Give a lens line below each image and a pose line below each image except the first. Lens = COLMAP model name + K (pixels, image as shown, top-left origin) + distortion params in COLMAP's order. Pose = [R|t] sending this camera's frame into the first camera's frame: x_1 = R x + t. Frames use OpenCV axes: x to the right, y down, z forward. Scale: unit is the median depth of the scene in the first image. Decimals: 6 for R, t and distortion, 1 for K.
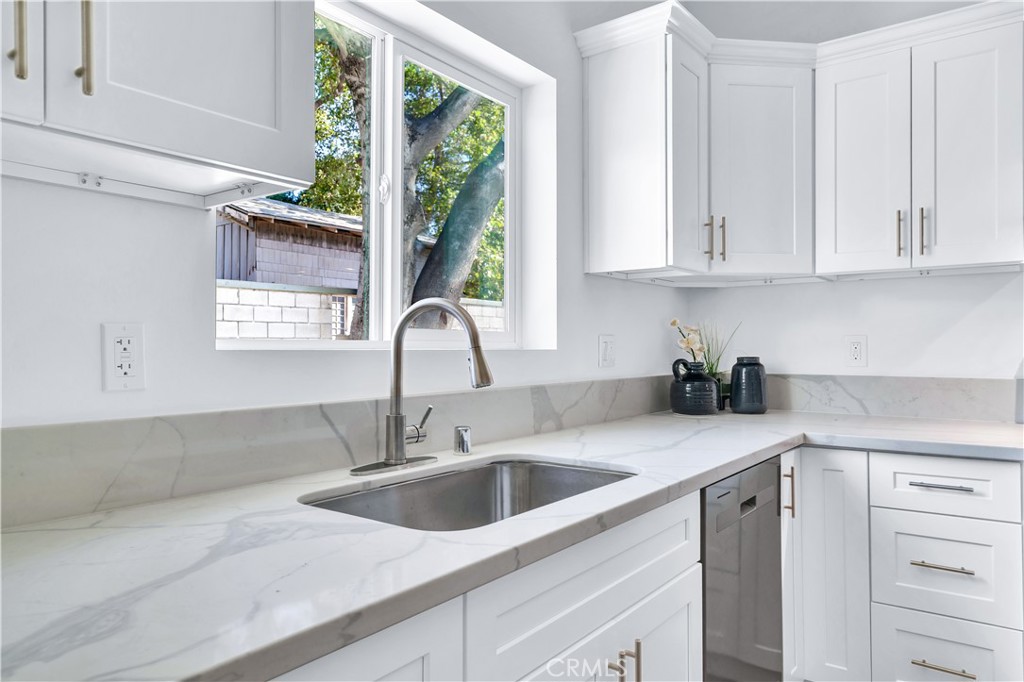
lens RADIAL K [[689.0, 0, 505.3], [0, 689.0, 346.7], [0, 0, 1]] dist [0.010131, -0.000284]
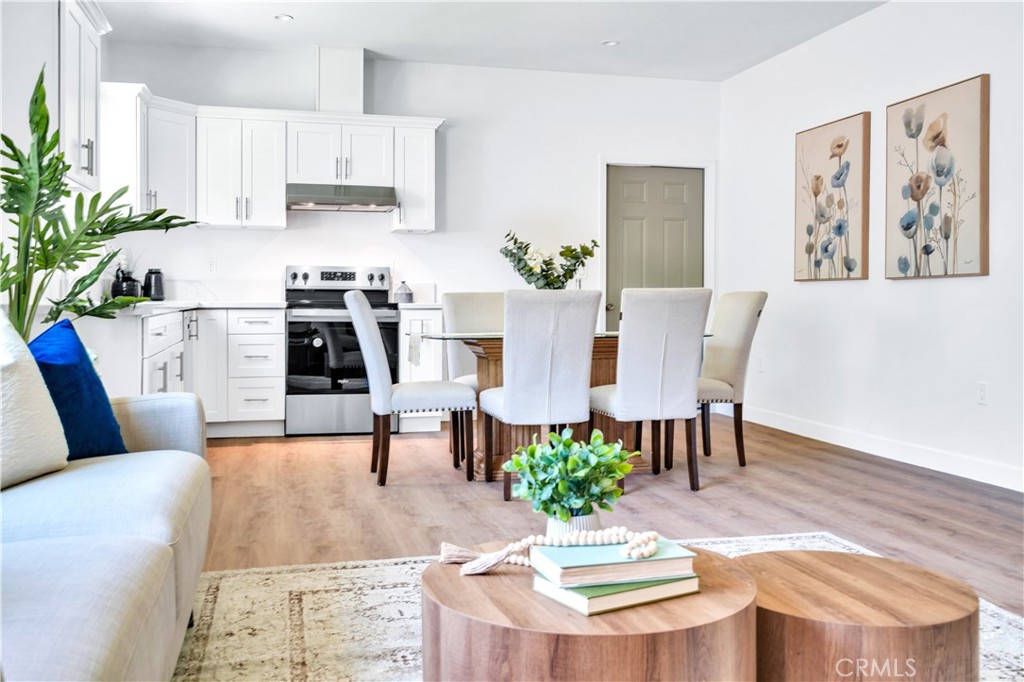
lens RADIAL K [[953.2, 0, 509.6], [0, 953.2, 303.5], [0, 0, 1]] dist [0.013328, 0.000000]
pose [[0.634463, 0.002342, 0.772950, -1.084086], [-0.008191, 0.999960, 0.003694, 0.100261], [-0.772910, -0.008675, 0.634456, -1.401507]]
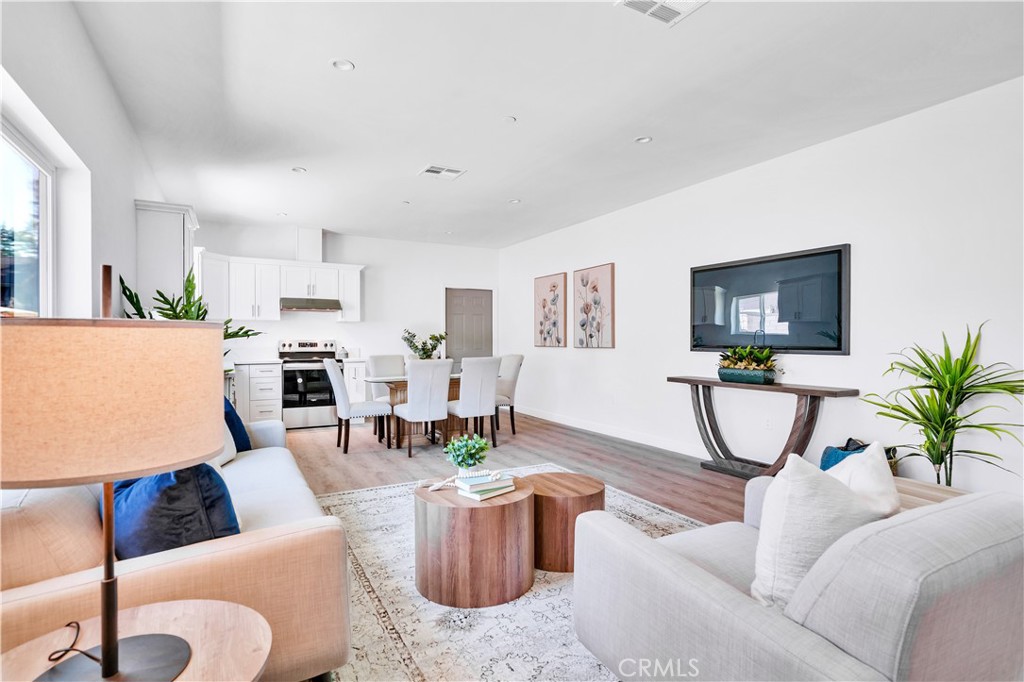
lens RADIAL K [[517.1, 0, 504.8], [0, 517.1, 341.6], [0, 0, 1]] dist [0.012113, -0.000511]
pose [[0.430383, -0.002233, 0.902643, -1.424319], [0.000091, 0.999997, 0.002431, 0.003689], [-0.902646, -0.000964, 0.430382, -1.509720]]
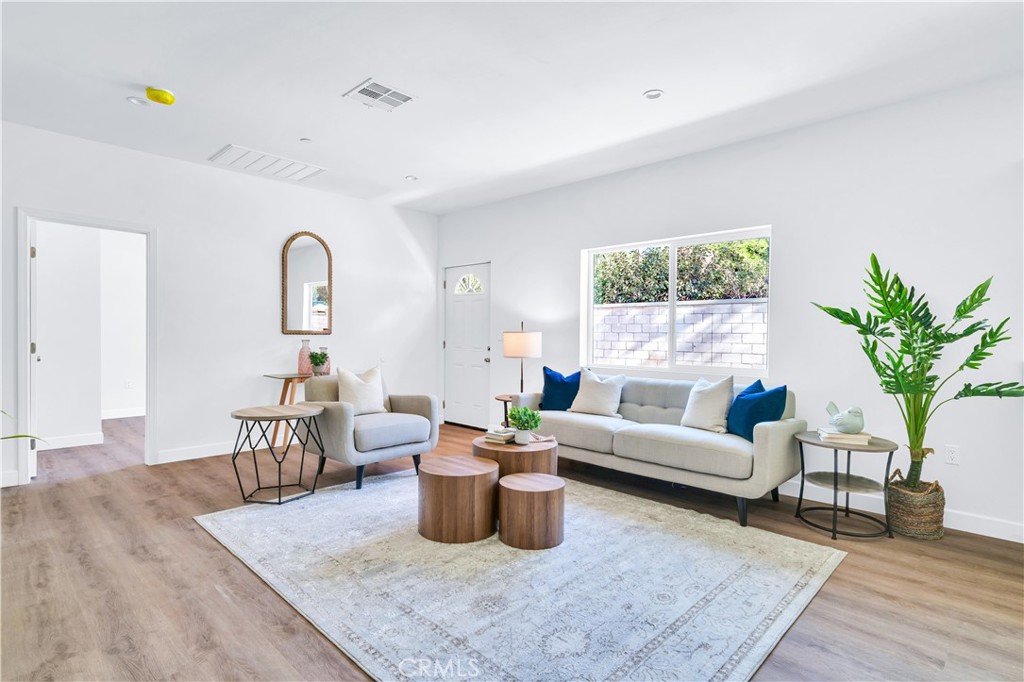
lens RADIAL K [[517.1, 0, 516.7], [0, 517.1, 341.8], [0, 0, 1]] dist [0.012113, -0.000511]
pose [[-0.120444, 0.013288, -0.992631, 0.939739], [-0.008595, 0.999859, 0.014428, -0.002214], [0.992683, 0.010269, -0.120313, -0.822462]]
